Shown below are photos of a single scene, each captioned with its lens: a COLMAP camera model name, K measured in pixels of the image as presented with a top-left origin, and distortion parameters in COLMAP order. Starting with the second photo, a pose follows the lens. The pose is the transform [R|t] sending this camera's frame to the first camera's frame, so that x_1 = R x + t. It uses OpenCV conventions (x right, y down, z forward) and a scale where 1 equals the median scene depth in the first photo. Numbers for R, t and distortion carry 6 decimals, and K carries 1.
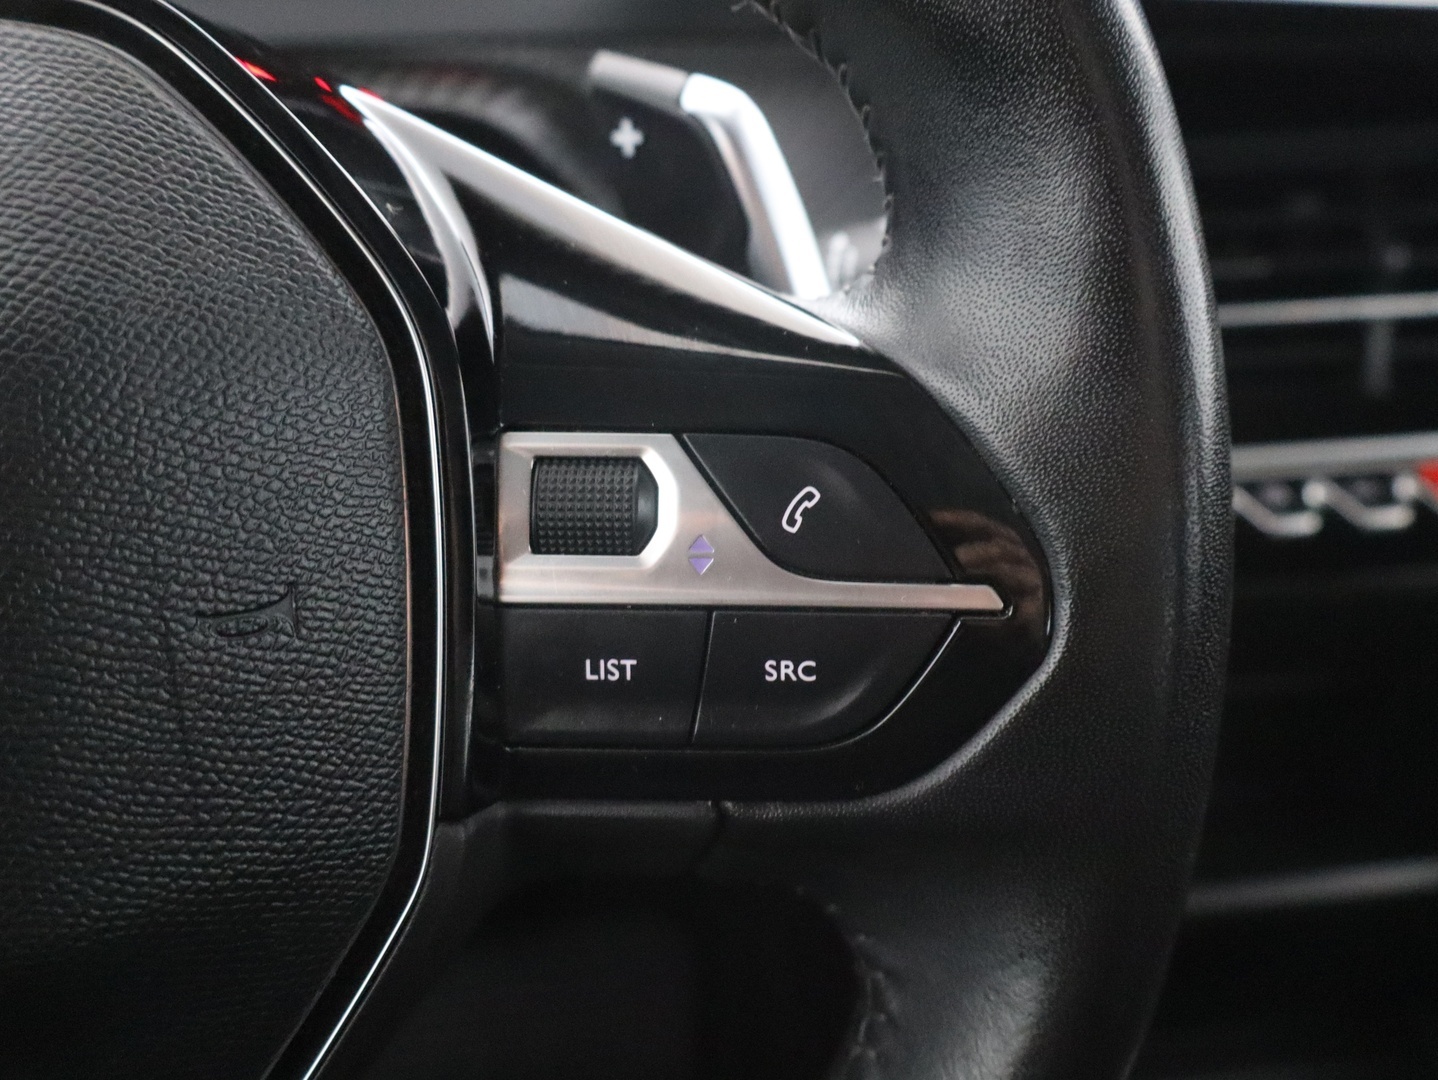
lens RADIAL K [[1455.8, 0, 712.5], [0, 1455.8, 542.2], [0, 0, 1]] dist [0.022566, 0.000000]
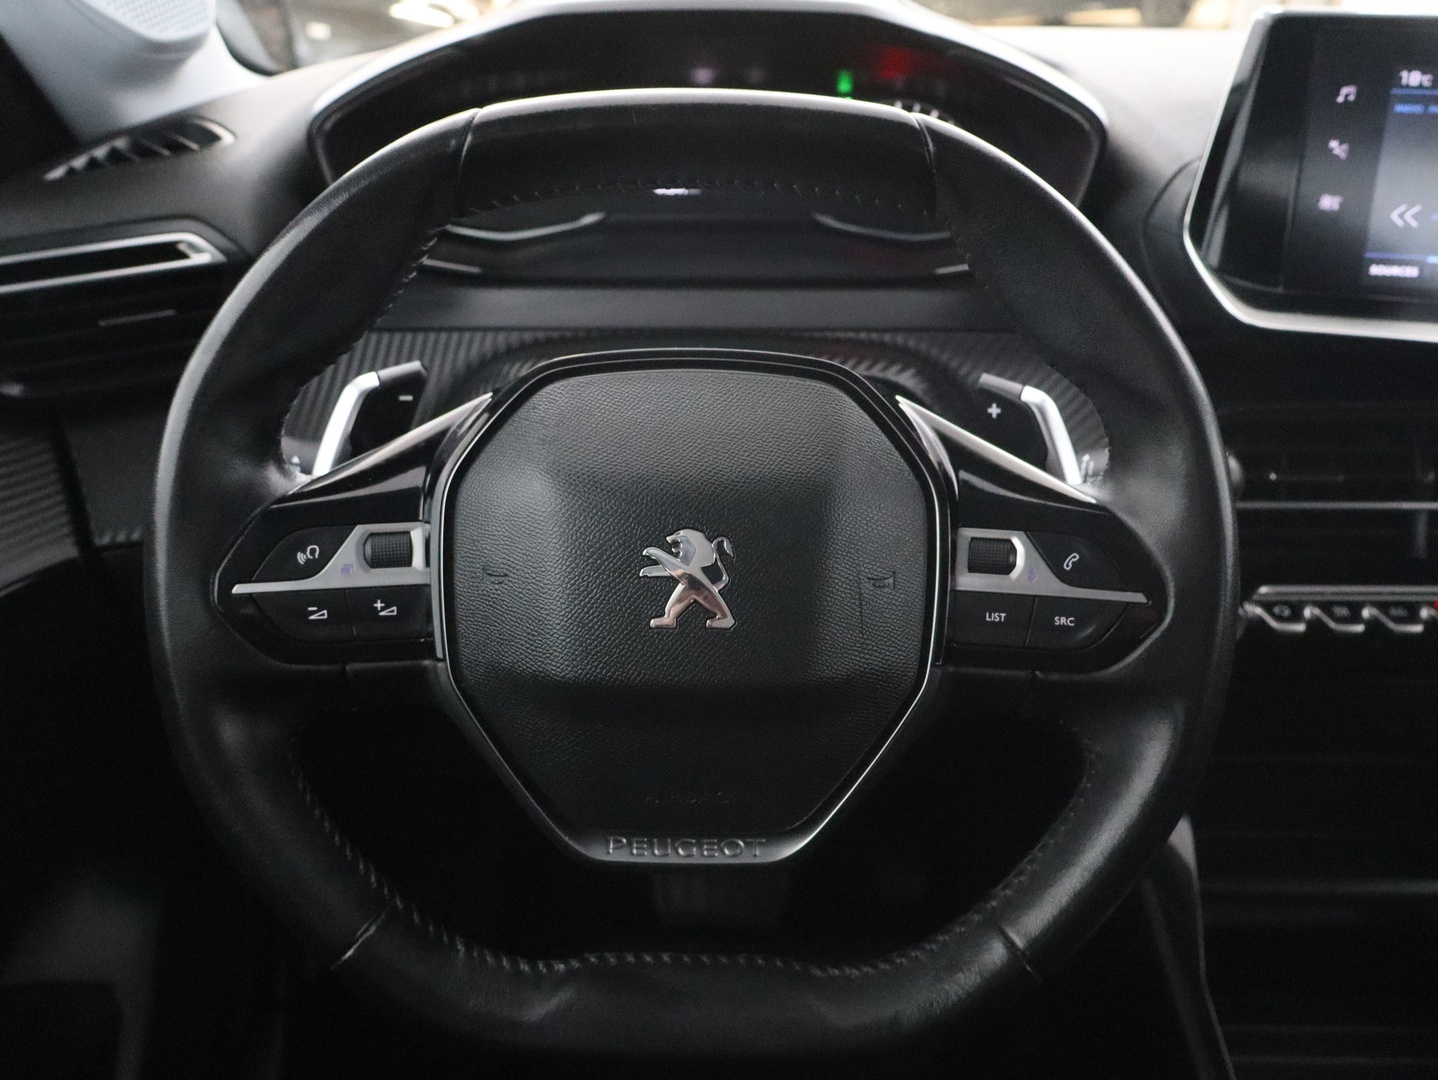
lens RADIAL K [[1455.8, 0, 723.8], [0, 1455.8, 530.7], [0, 0, 1]] dist [0.022566, 0.000000]
pose [[0.988562, 0.055648, -0.140170, -0.193923], [-0.072201, 0.990631, -0.115921, 0.271450], [0.132406, 0.124716, 0.983318, -1.691077]]
